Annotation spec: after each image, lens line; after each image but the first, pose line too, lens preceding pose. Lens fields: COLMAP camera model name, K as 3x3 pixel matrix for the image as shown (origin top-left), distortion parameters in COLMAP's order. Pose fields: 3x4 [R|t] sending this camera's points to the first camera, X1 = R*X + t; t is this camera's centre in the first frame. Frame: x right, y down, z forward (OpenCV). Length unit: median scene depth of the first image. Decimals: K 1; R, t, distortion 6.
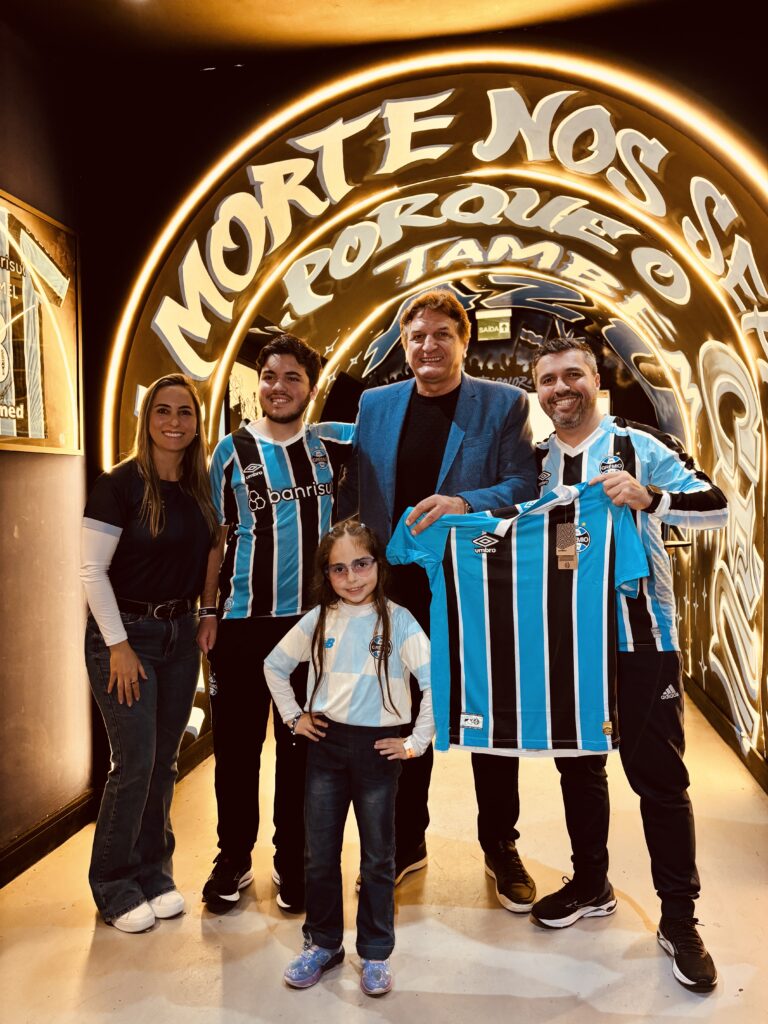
lens RADIAL K [[766.5, 0, 384.0], [0, 766.5, 512.0], [0, 0, 1]] dist [0.006577, 0.006874]
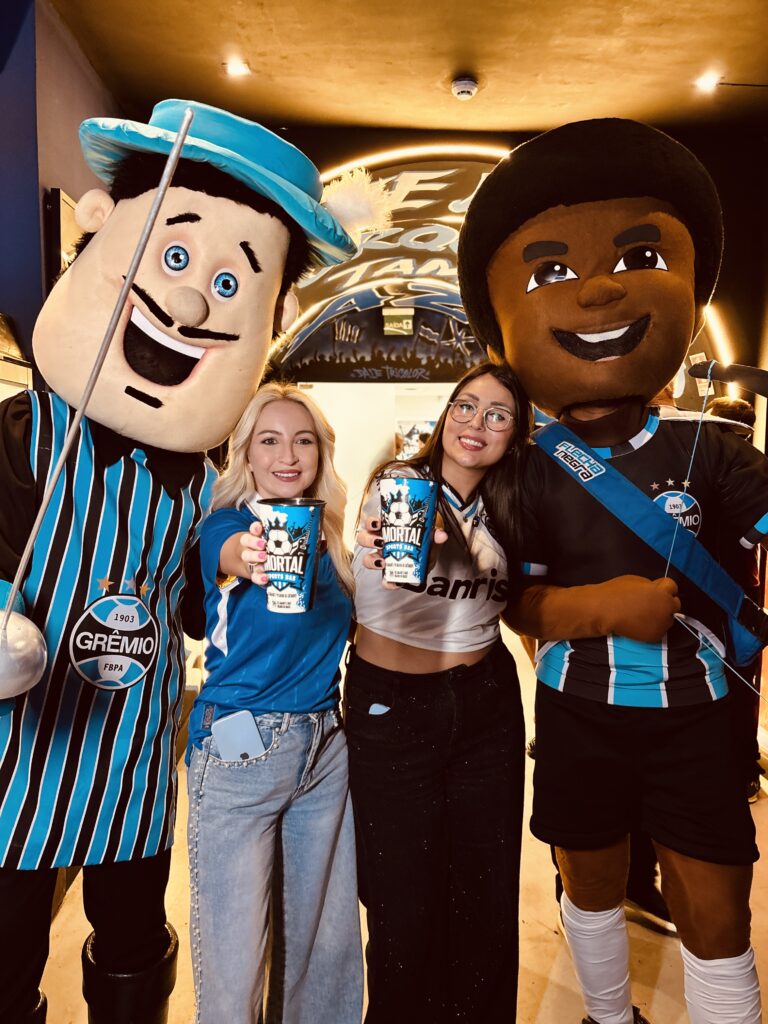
lens RADIAL K [[766.5, 0, 384.0], [0, 766.5, 512.0], [0, 0, 1]] dist [0.006577, 0.006874]
pose [[0.968250, -0.006954, 0.249885, -0.241476], [-0.007671, 0.998316, 0.057503, -0.046017], [-0.249865, -0.057594, 0.966566, -0.142740]]
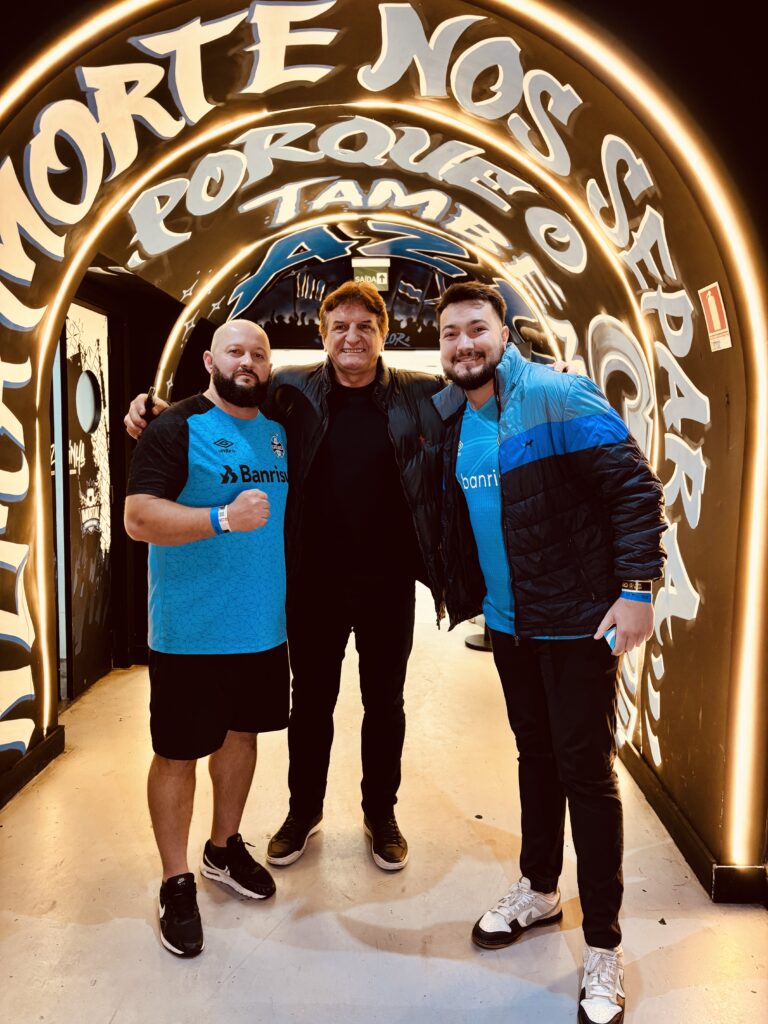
lens RADIAL K [[766.5, 0, 384.0], [0, 766.5, 512.0], [0, 0, 1]] dist [0.006577, 0.006874]
pose [[0.984672, 0.008375, 0.174214, -0.000383], [-0.022042, 0.996813, 0.076664, -0.045522], [-0.173017, -0.079329, 0.981719, 0.098943]]
